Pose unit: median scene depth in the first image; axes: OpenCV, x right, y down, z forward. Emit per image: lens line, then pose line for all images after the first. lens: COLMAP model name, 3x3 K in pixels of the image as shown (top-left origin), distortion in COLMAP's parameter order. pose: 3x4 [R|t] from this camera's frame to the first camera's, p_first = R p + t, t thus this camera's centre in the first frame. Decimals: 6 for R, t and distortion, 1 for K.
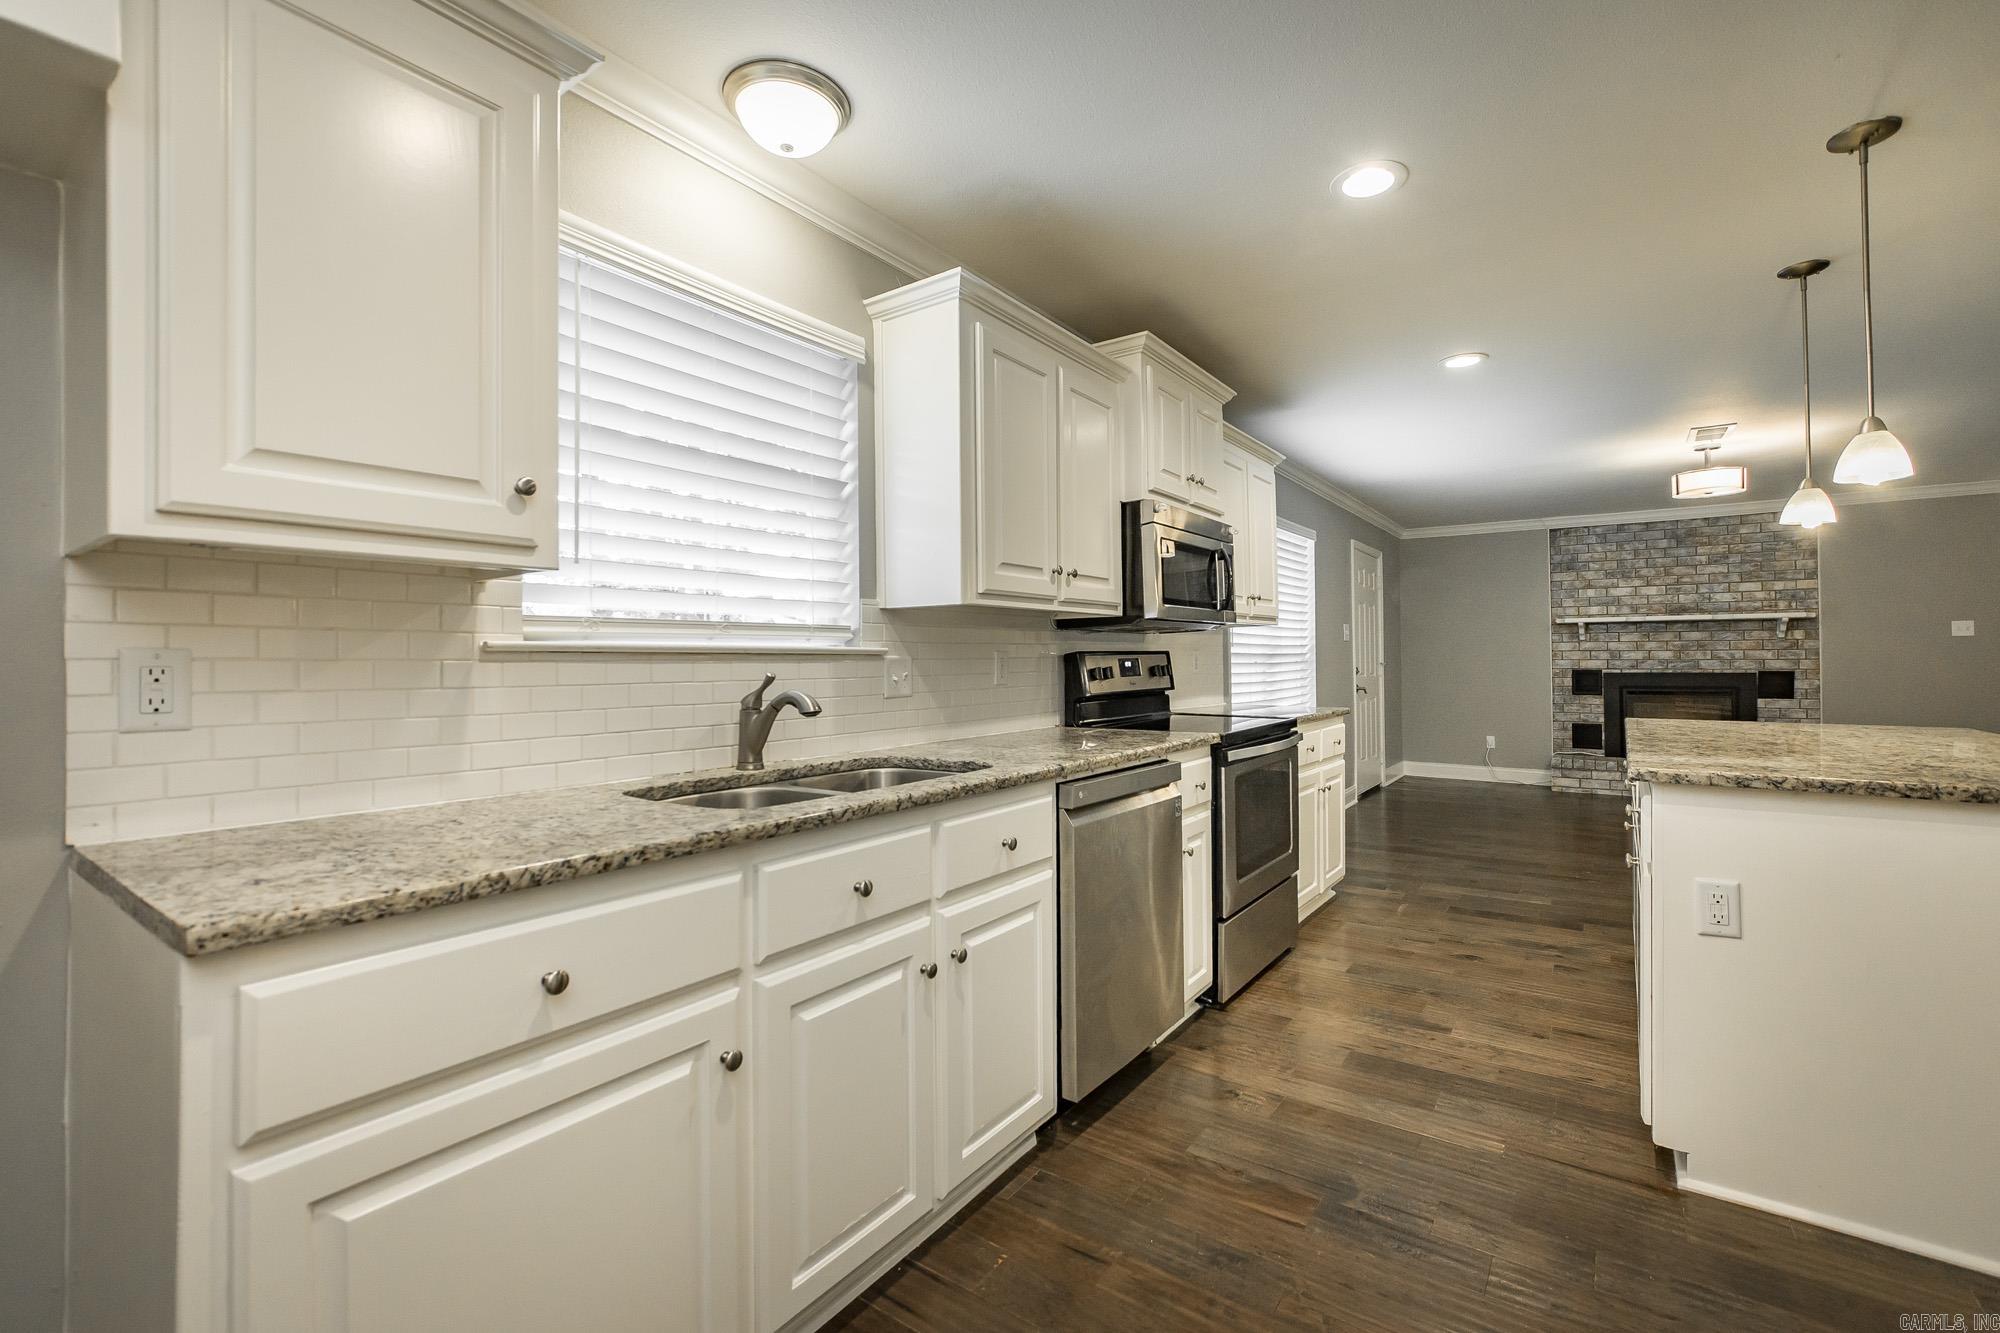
lens RADIAL K [[840.5, 0, 1024.3], [0, 840.5, 653.3], [0, 0, 1]] dist [-0.009279, 0.000573]
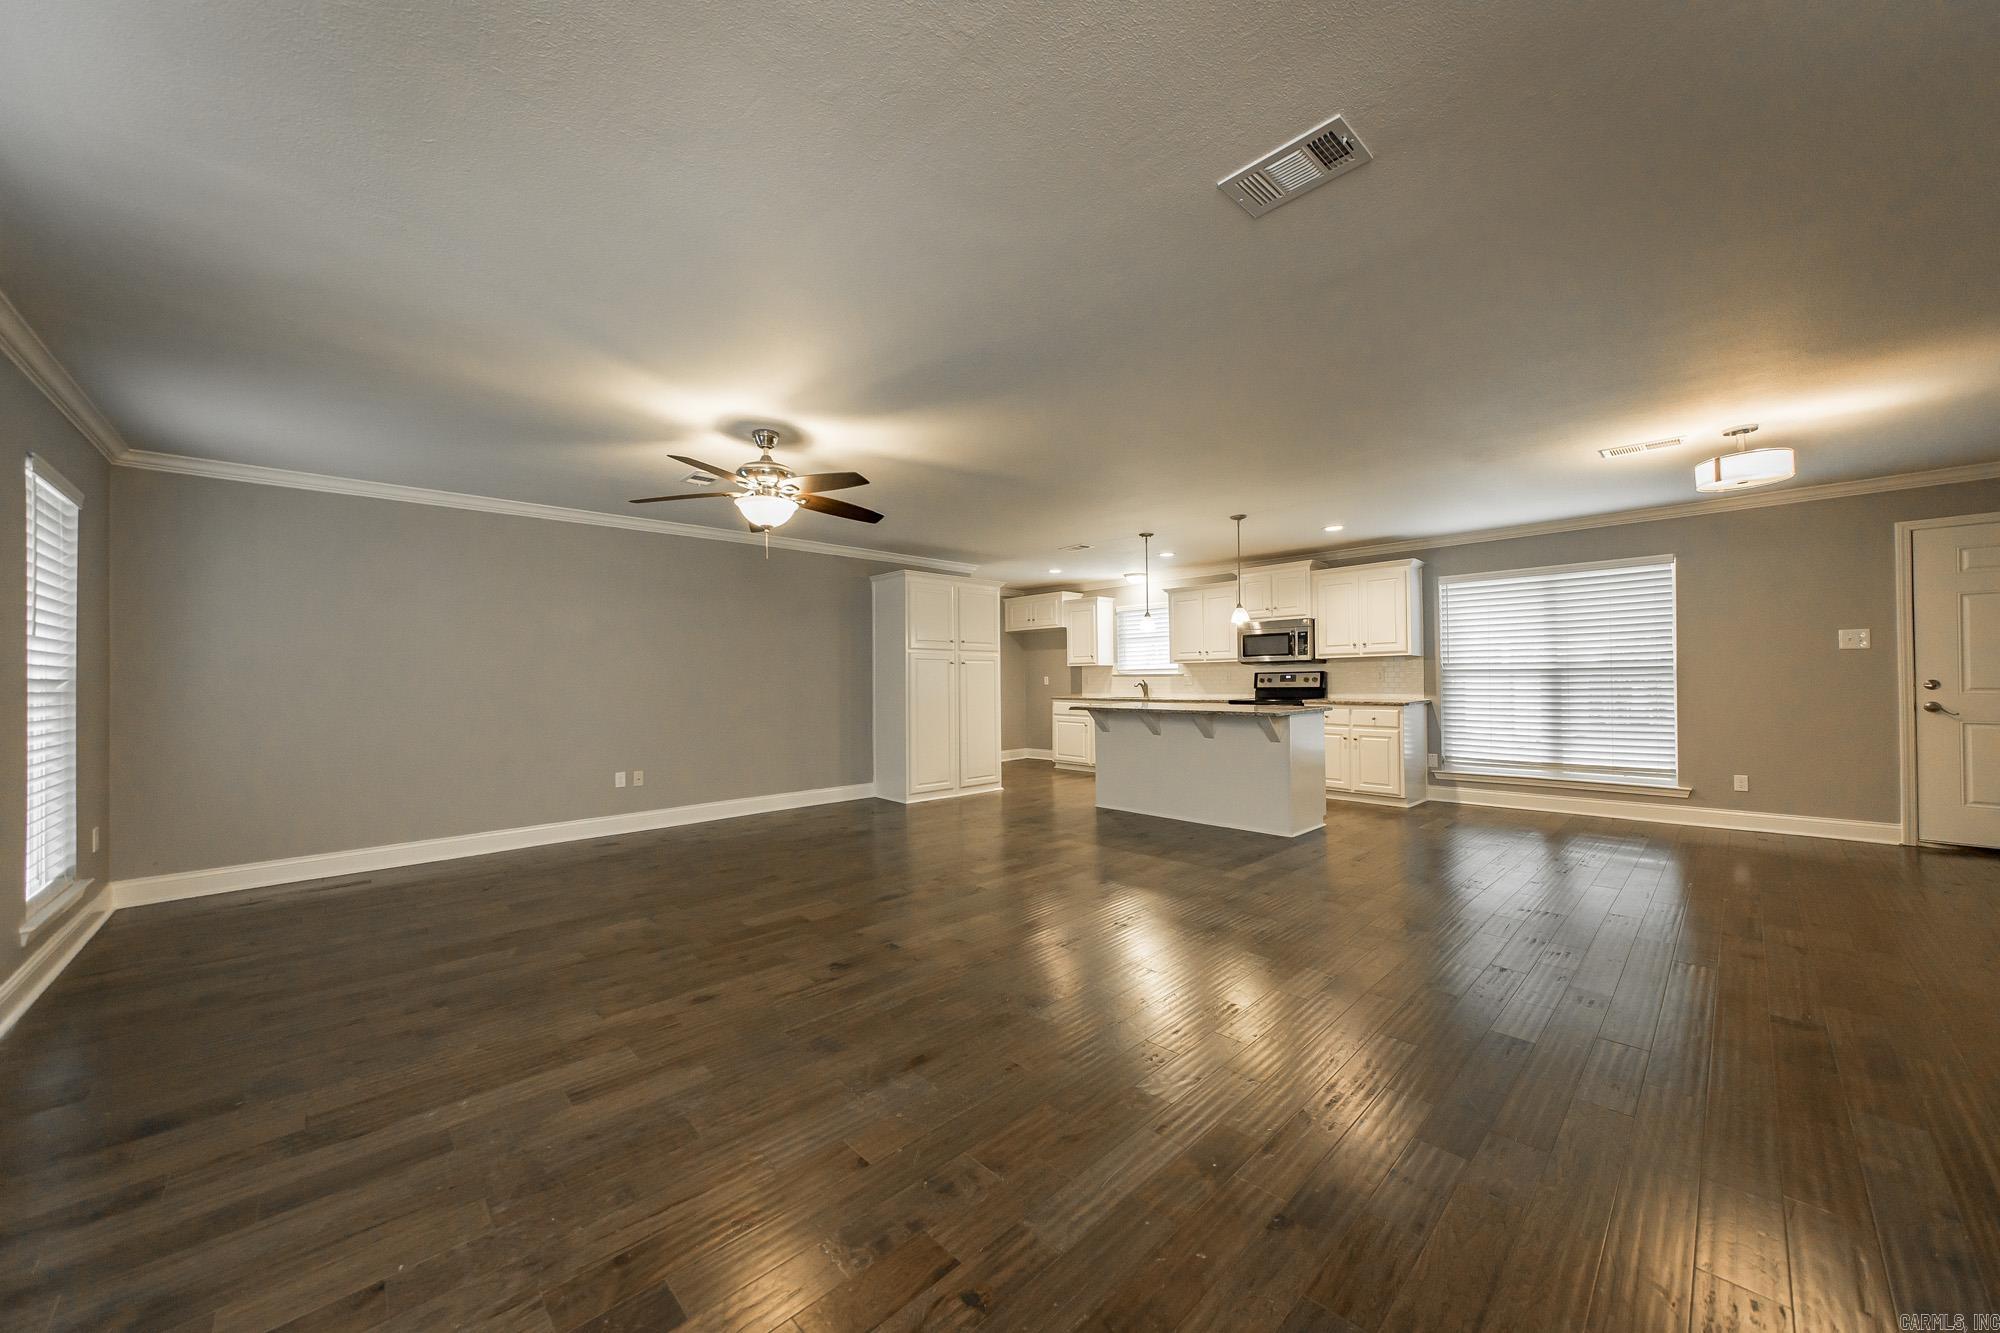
lens RADIAL K [[718.3, 0, 1001.9], [0, 718.3, 669.7], [0, 0, 1]] dist [0.000829, 0.000834]
pose [[-0.187974, -0.003254, -0.982169, 1.185273], [0.020341, 0.999767, -0.007205, -0.005573], [0.981963, -0.021333, -0.187865, 0.266903]]
